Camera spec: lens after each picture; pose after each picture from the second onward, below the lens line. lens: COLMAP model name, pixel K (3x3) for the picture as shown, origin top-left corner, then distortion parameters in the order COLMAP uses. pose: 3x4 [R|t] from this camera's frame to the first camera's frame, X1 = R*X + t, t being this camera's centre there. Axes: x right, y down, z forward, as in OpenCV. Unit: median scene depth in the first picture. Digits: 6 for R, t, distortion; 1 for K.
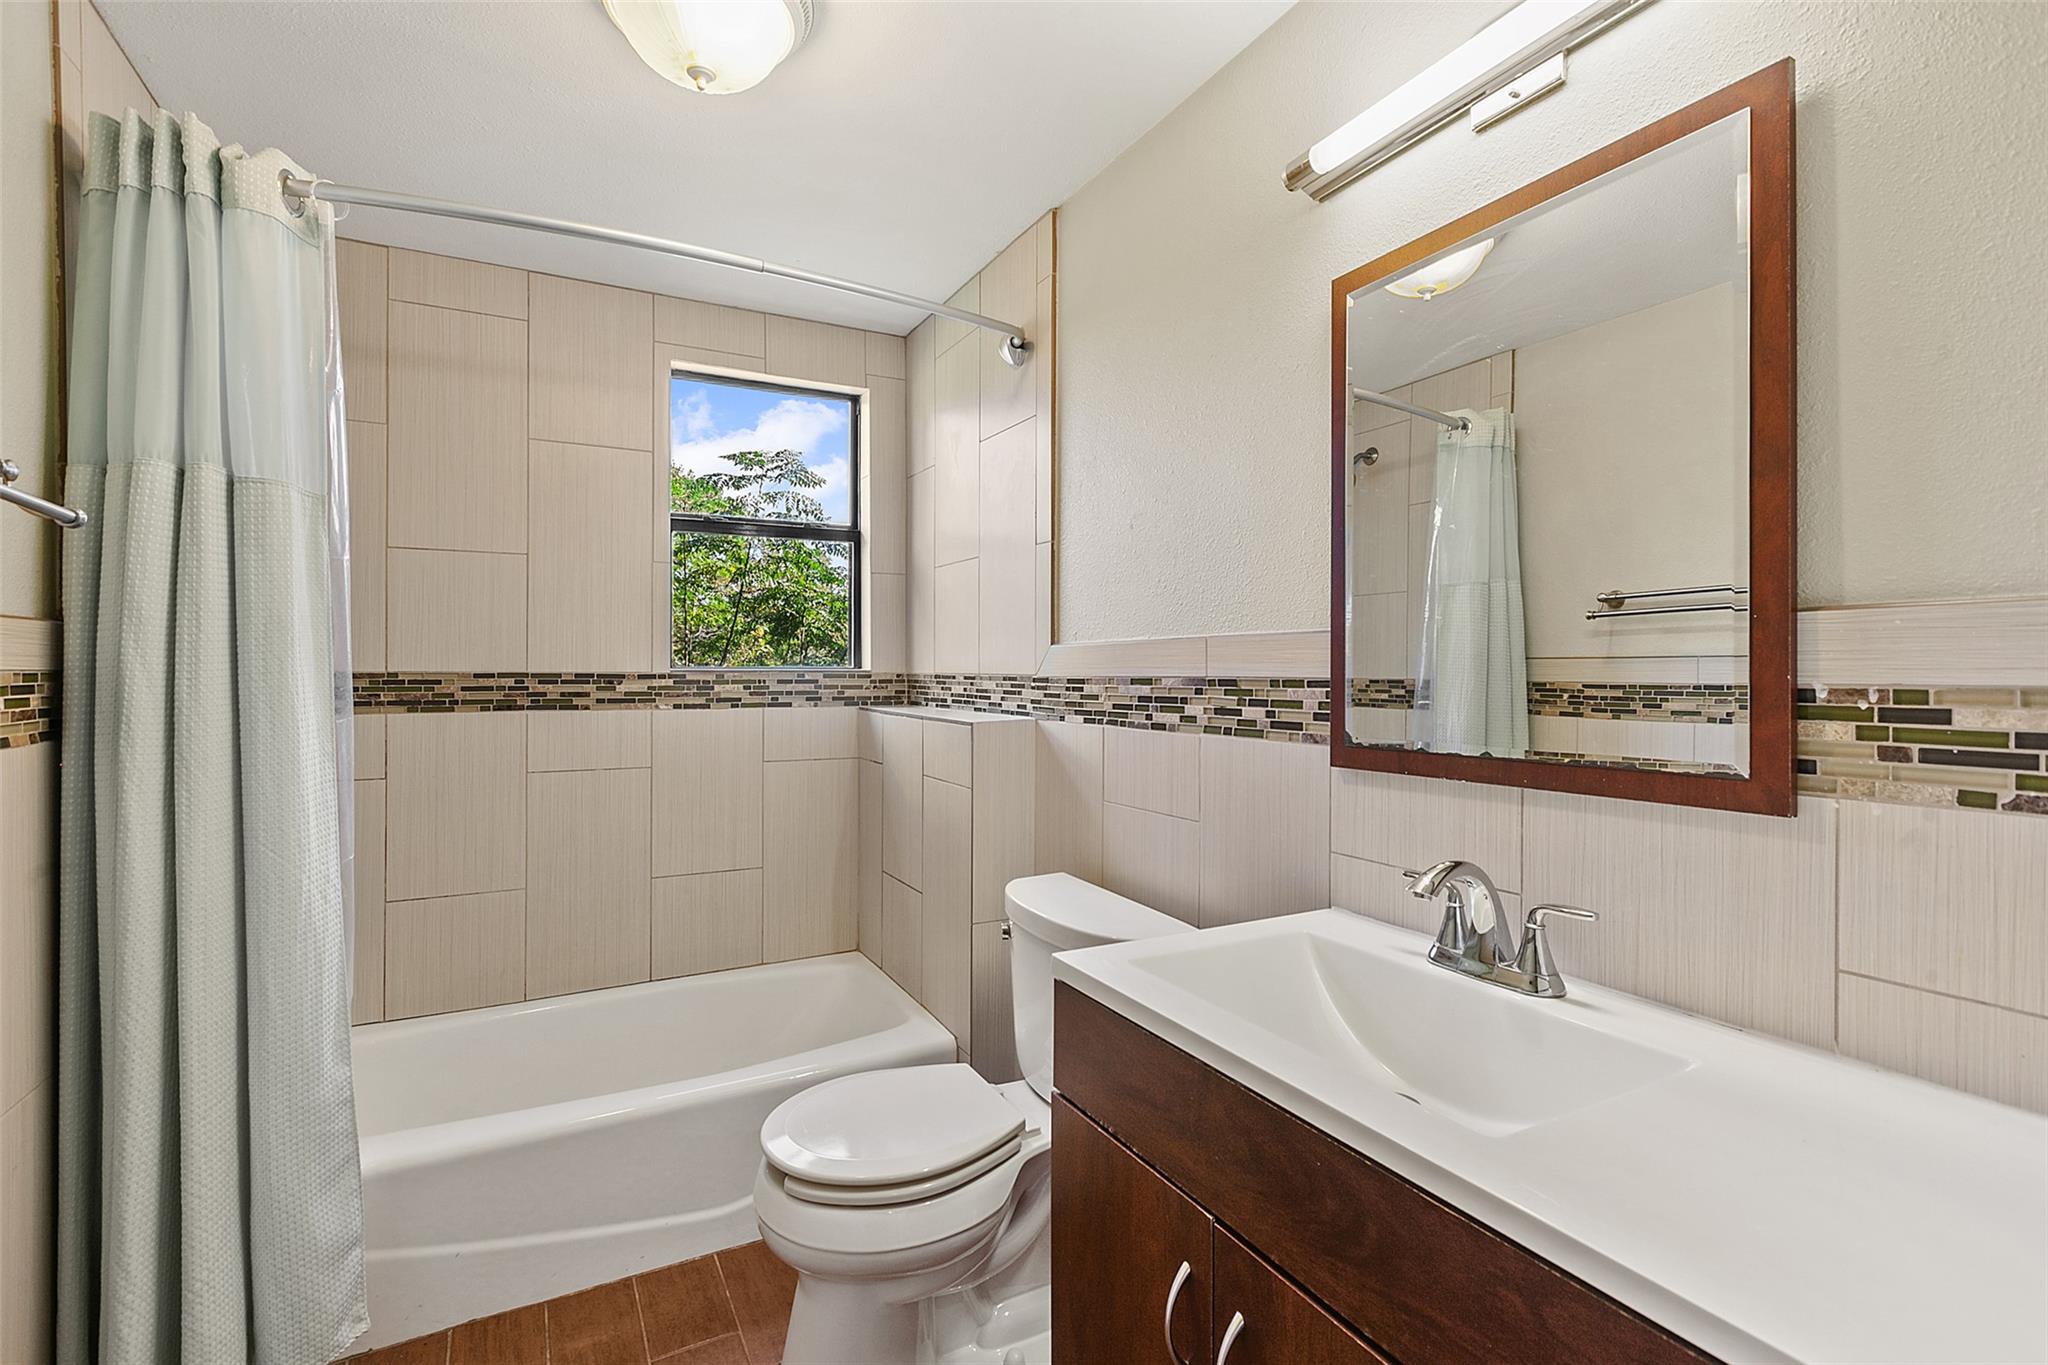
lens RADIAL K [[924.1, 0, 1014.3], [0, 924.1, 670.1], [0, 0, 1]] dist [0.001684, 0.000208]
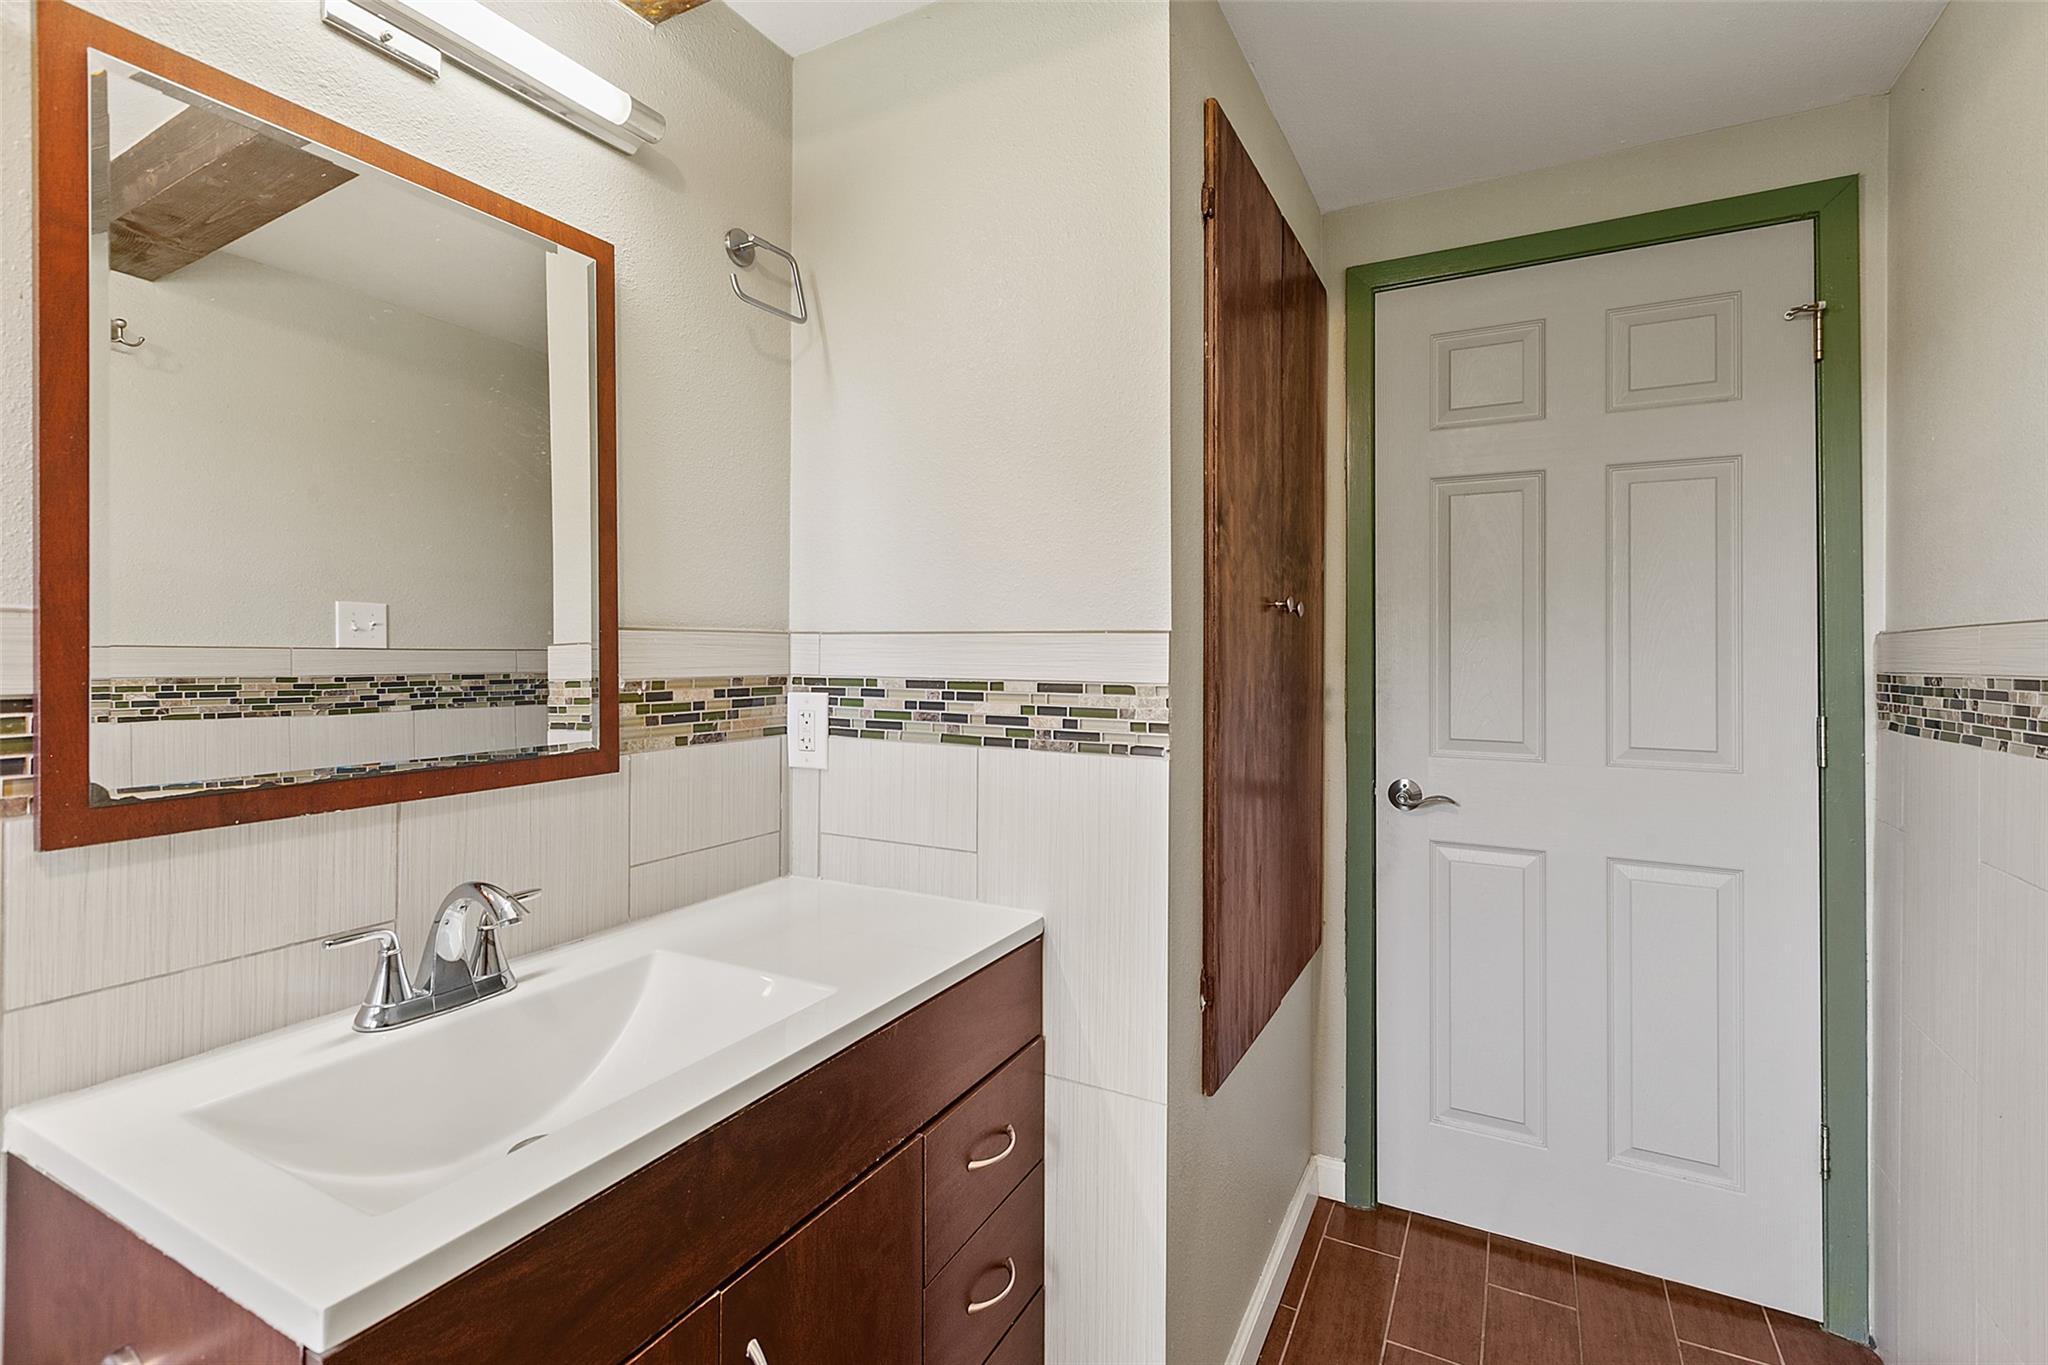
lens RADIAL K [[938.6, 0, 1014.8], [0, 938.6, 636.4], [0, 0, 1]] dist [0.004611, 0.000234]
pose [[-0.556617, 0.012864, 0.830669, -0.760868], [-0.001814, 0.999859, -0.016699, -0.030648], [-0.830767, -0.010802, -0.556516, 1.360786]]
